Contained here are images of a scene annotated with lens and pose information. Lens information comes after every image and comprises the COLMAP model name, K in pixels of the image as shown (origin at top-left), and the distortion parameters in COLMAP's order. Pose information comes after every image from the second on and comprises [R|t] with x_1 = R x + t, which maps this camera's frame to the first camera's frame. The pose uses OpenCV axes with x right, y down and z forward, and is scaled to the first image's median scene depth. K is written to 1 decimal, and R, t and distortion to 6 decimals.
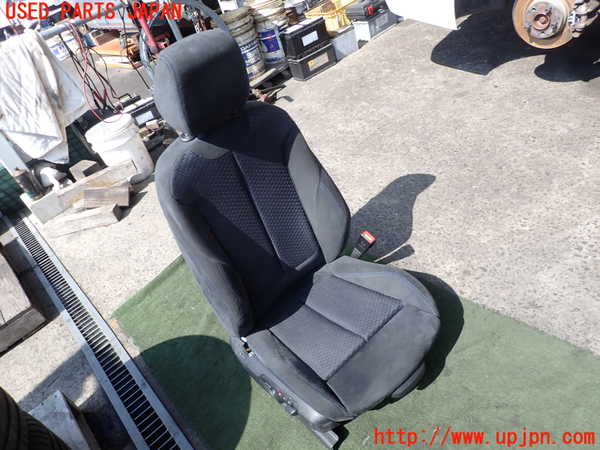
lens RADIAL K [[456.0, 0, 293.1], [0, 456.0, 224.4], [0, 0, 1]] dist [0.010168, -0.000887]
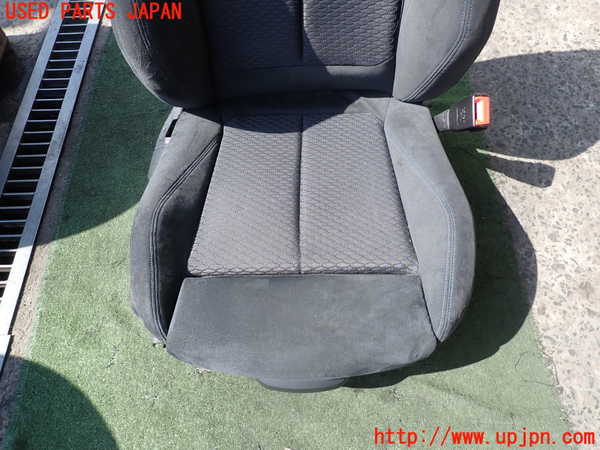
lens RADIAL K [[456.5, 0, 293.1], [0, 456.5, 234.2], [0, 0, 1]] dist [0.010839, 0.004302]
pose [[0.746270, 0.663223, -0.056715, 0.097698], [-0.531121, 0.644647, 0.549856, -0.033243], [0.401238, -0.380218, 0.833332, 0.365766]]
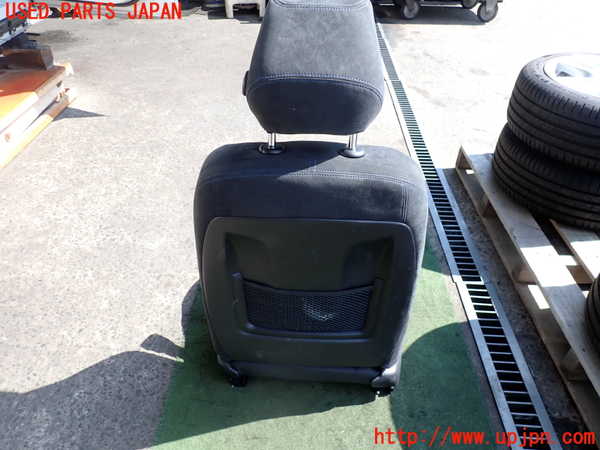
lens RADIAL K [[456.0, 0, 293.1], [0, 456.0, 224.4], [0, 0, 1]] dist [0.010168, -0.000887]
pose [[-0.705448, -0.175356, 0.686727, -0.388366], [0.568447, 0.438735, 0.695974, -0.397057], [-0.423334, 0.881341, -0.209824, 0.769539]]
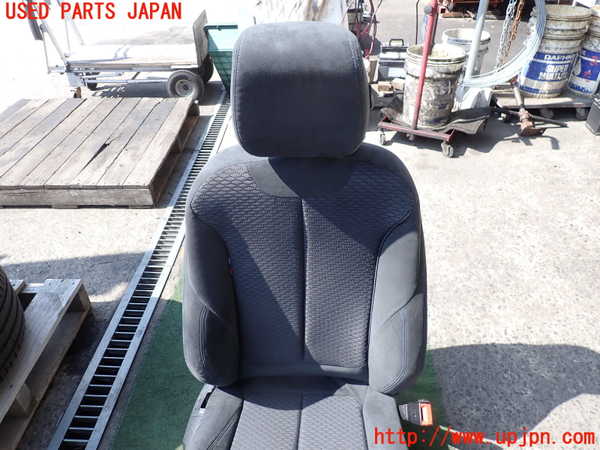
lens RADIAL K [[456.0, 0, 293.1], [0, 456.0, 224.4], [0, 0, 1]] dist [0.010168, -0.000887]
pose [[0.702436, 0.608949, -0.368463, 0.079074], [-0.565720, 0.791828, 0.230148, -0.169780], [0.431908, 0.046783, 0.900703, 0.233891]]
